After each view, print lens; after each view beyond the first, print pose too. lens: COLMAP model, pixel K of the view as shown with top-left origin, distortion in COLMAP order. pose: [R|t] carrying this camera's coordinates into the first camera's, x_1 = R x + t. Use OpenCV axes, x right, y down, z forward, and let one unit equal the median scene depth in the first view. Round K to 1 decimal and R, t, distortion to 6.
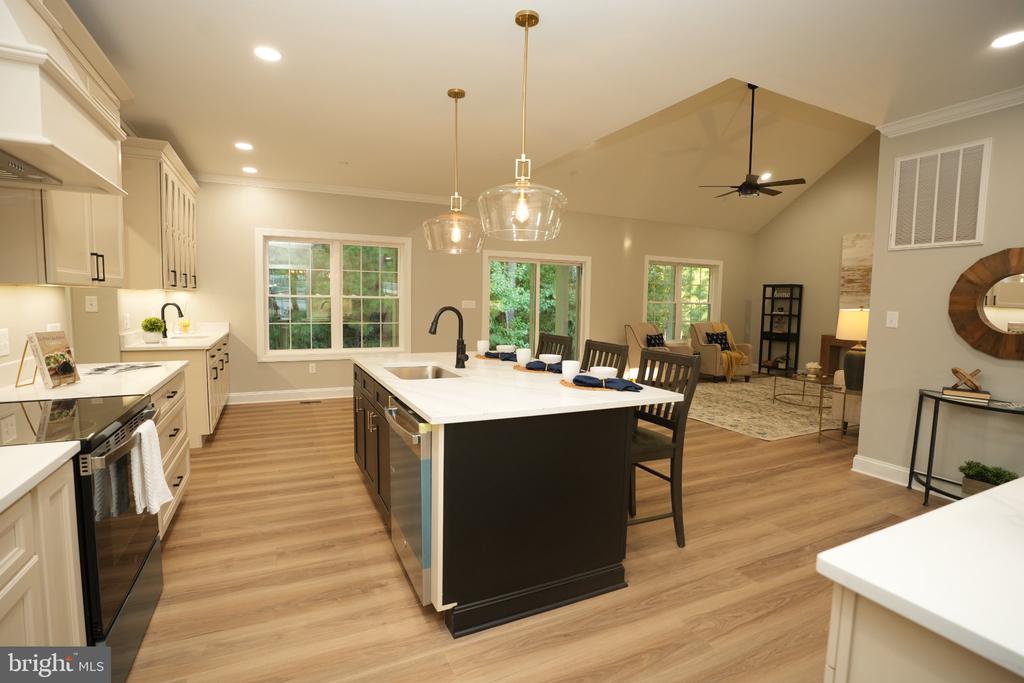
lens RADIAL K [[487.3, 0, 510.0], [0, 487.3, 339.6], [0, 0, 1]] dist [-0.066489, 0.021946]
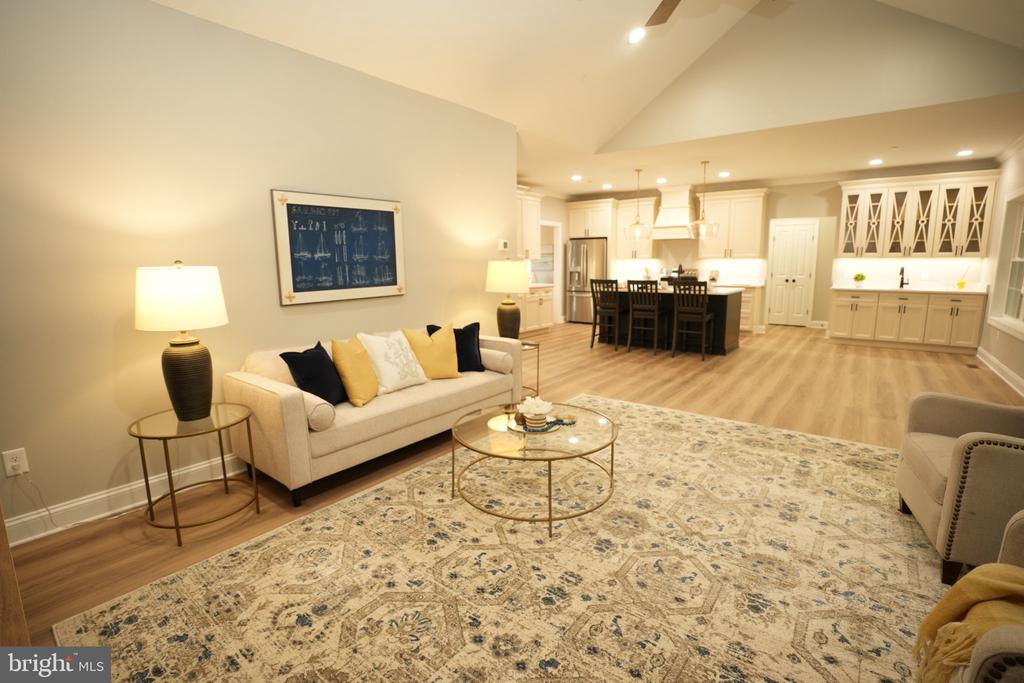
lens RADIAL K [[470.3, 0, 509.6], [0, 470.3, 339.6], [0, 0, 1]] dist [-0.075210, 0.020635]
pose [[-0.897147, 0.061180, -0.437474, 1.492201], [-0.043139, 0.973494, 0.224608, -0.157008], [0.439620, 0.220379, -0.870728, 2.379499]]
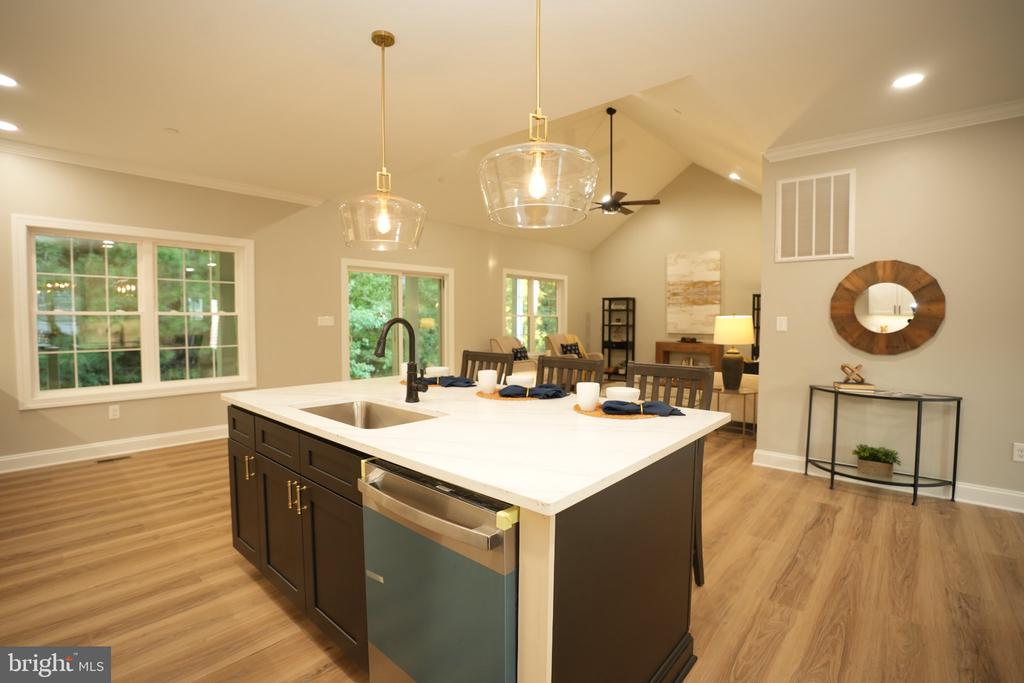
lens RADIAL K [[470.3, 0, 509.6], [0, 470.3, 339.6], [0, 0, 1]] dist [-0.075210, 0.020635]
pose [[0.923422, -0.033386, 0.382332, -0.202499], [0.046324, 0.998621, -0.024682, -0.009467], [-0.380981, 0.040503, 0.923696, 0.256220]]
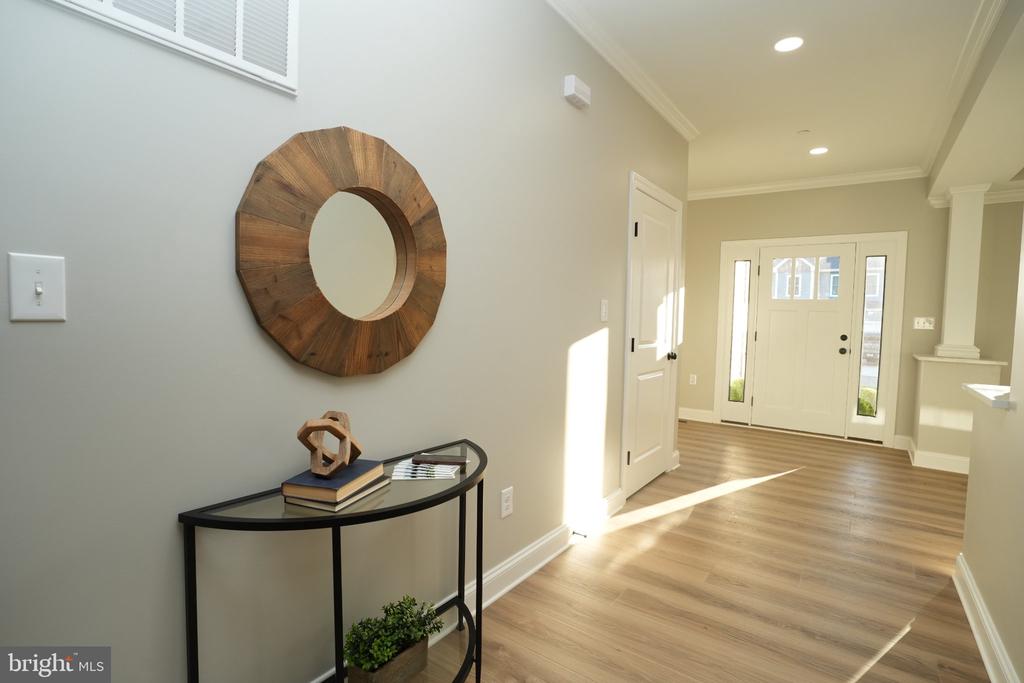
lens RADIAL K [[490.5, 0, 510.5], [0, 490.5, 340.0], [0, 0, 1]] dist [-0.064436, 0.022541]
pose [[-0.467806, -0.076553, 0.880510, 0.503397], [0.038643, 0.993518, 0.106909, -0.033110], [-0.882986, 0.084039, -0.461815, 0.934083]]
